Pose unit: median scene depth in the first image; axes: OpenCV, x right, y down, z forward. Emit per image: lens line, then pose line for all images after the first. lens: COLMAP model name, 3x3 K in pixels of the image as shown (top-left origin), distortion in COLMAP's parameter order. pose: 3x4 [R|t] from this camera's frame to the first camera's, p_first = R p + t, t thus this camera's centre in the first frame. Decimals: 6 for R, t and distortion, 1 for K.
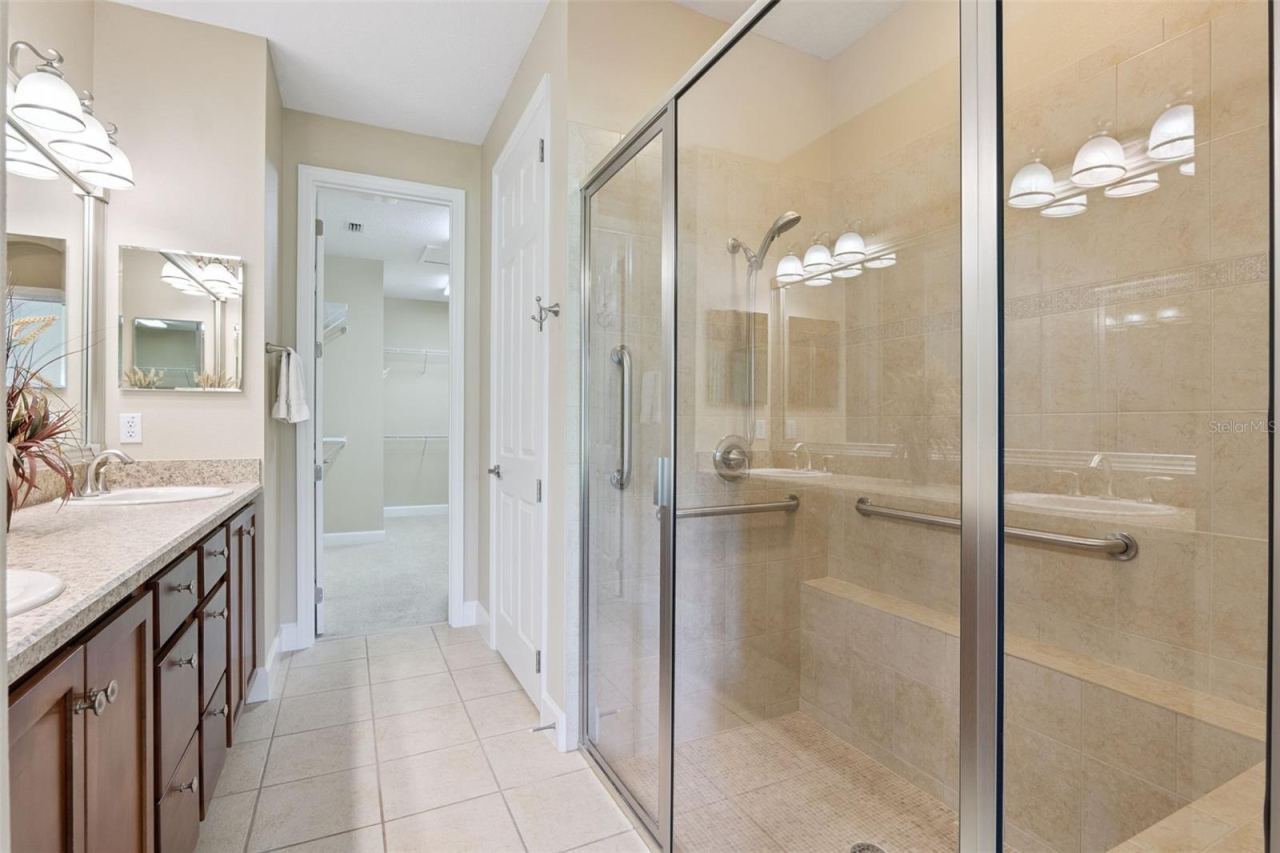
lens RADIAL K [[591.5, 0, 637.6], [0, 591.5, 429.0], [0, 0, 1]] dist [-0.021271, 0.000992]
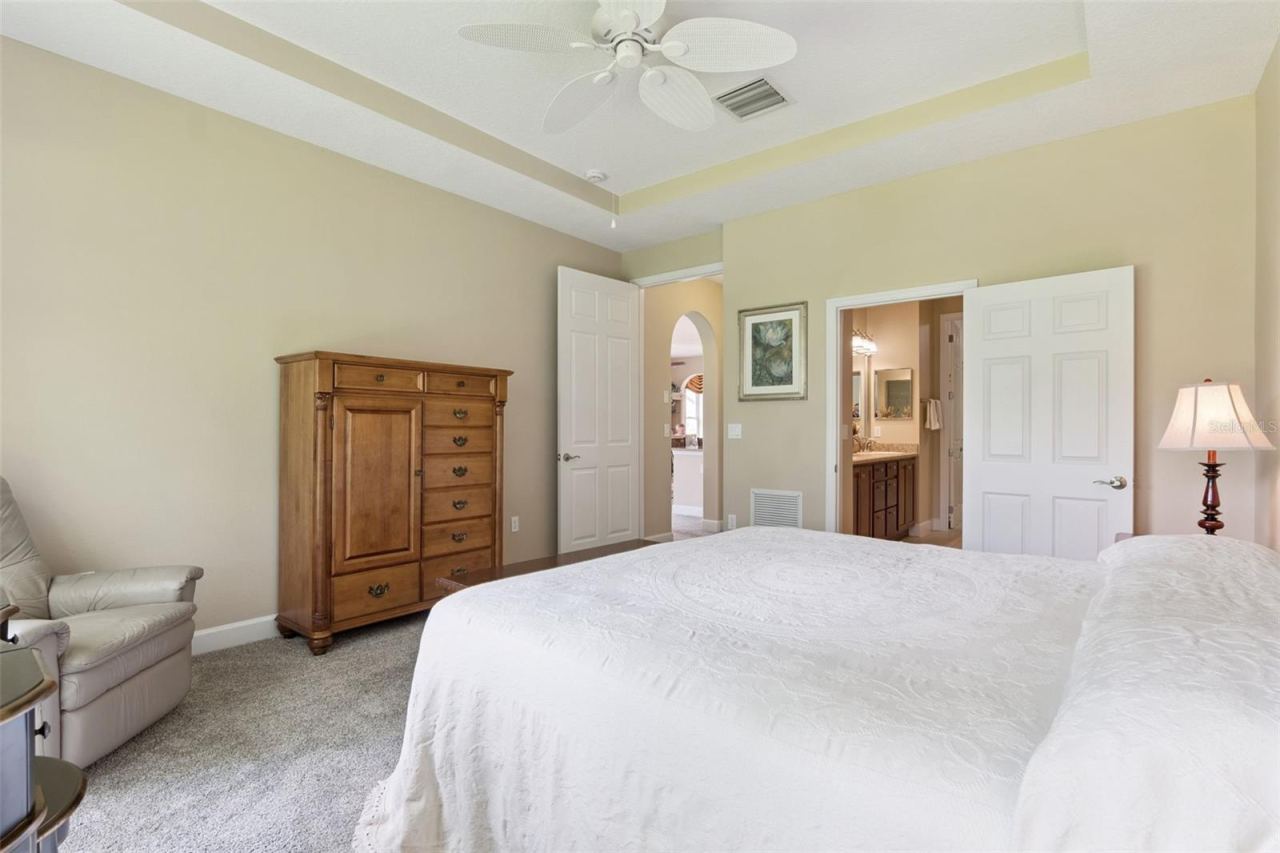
lens RADIAL K [[591.5, 0, 636.1], [0, 591.5, 429.7], [0, 0, 1]] dist [-0.021271, 0.000992]
pose [[0.412078, -0.008667, -0.911107, 1.234057], [-0.006561, 0.999901, -0.012479, 0.030319], [0.911125, 0.011120, 0.411981, -1.232775]]
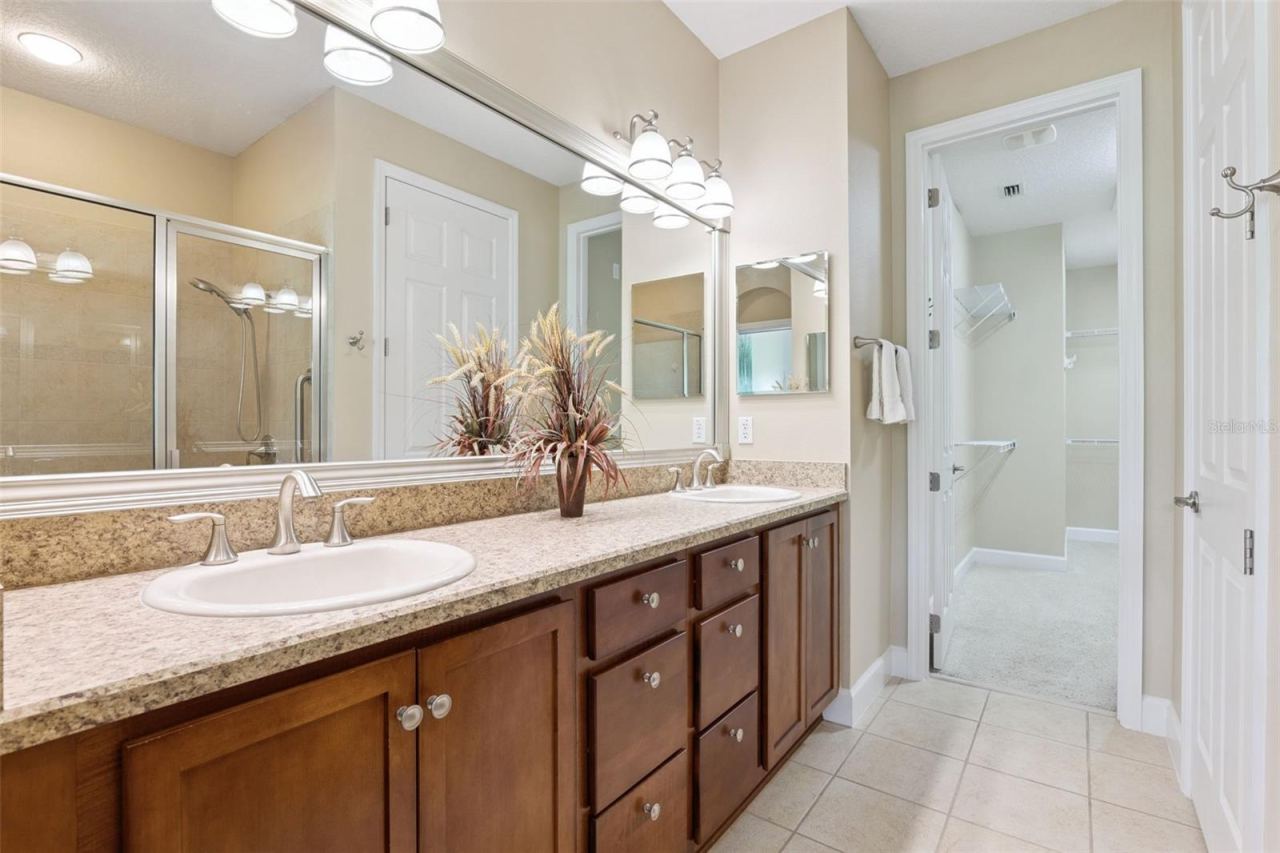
lens RADIAL K [[591.5, 0, 642.1], [0, 591.5, 430.0], [0, 0, 1]] dist [-0.021271, 0.000992]
pose [[0.459622, -0.001621, -0.888113, 0.032780], [-0.000506, 0.999998, -0.002087, 0.000912], [0.888114, 0.001408, 0.459621, 0.286358]]
